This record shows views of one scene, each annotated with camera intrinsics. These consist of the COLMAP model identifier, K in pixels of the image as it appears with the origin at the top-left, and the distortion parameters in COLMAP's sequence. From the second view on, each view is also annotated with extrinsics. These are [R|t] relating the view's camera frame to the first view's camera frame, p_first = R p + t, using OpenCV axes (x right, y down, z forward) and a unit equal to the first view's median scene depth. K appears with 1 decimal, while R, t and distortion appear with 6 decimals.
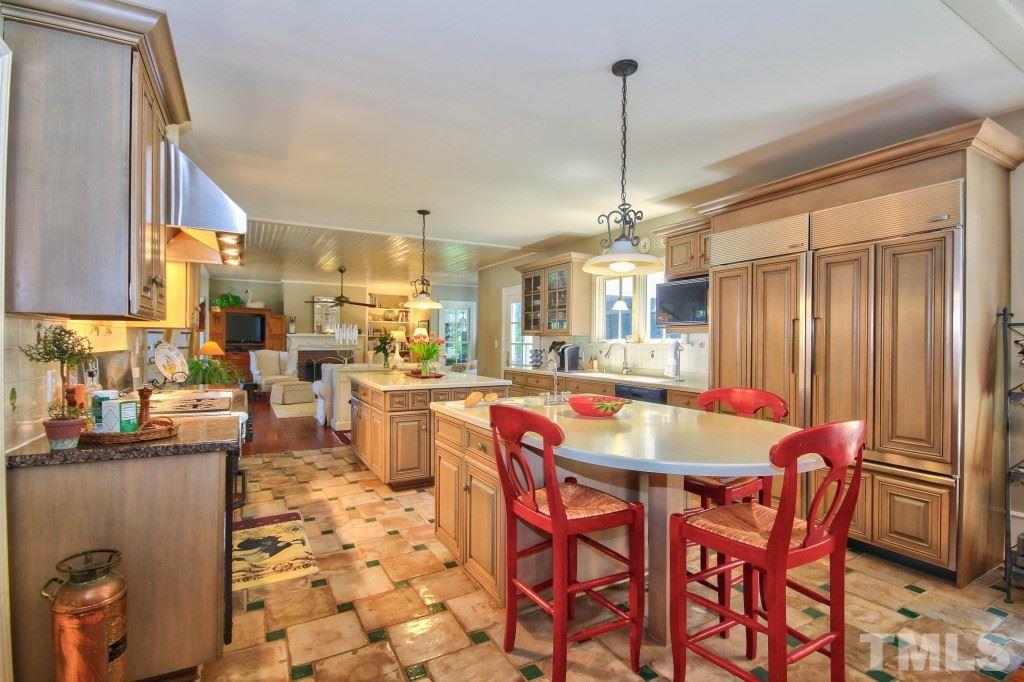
lens RADIAL K [[479.0, 0, 512.0], [0, 479.0, 341.0], [0, 0, 1]] dist [0.000725, 0.000074]
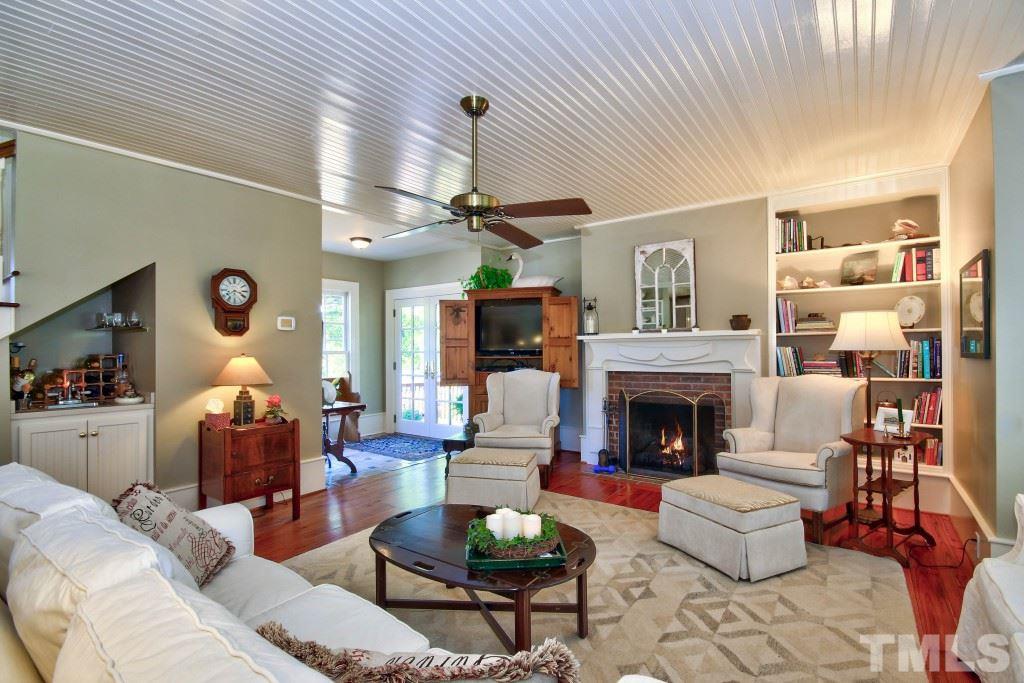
lens RADIAL K [[479.0, 0, 512.0], [0, 479.0, 341.5], [0, 0, 1]] dist [0.000725, 0.000074]
pose [[0.413556, -0.019075, -0.910279, -0.064105], [0.016633, 0.999772, -0.013394, -0.003286], [0.910327, -0.009602, 0.413779, 0.724052]]
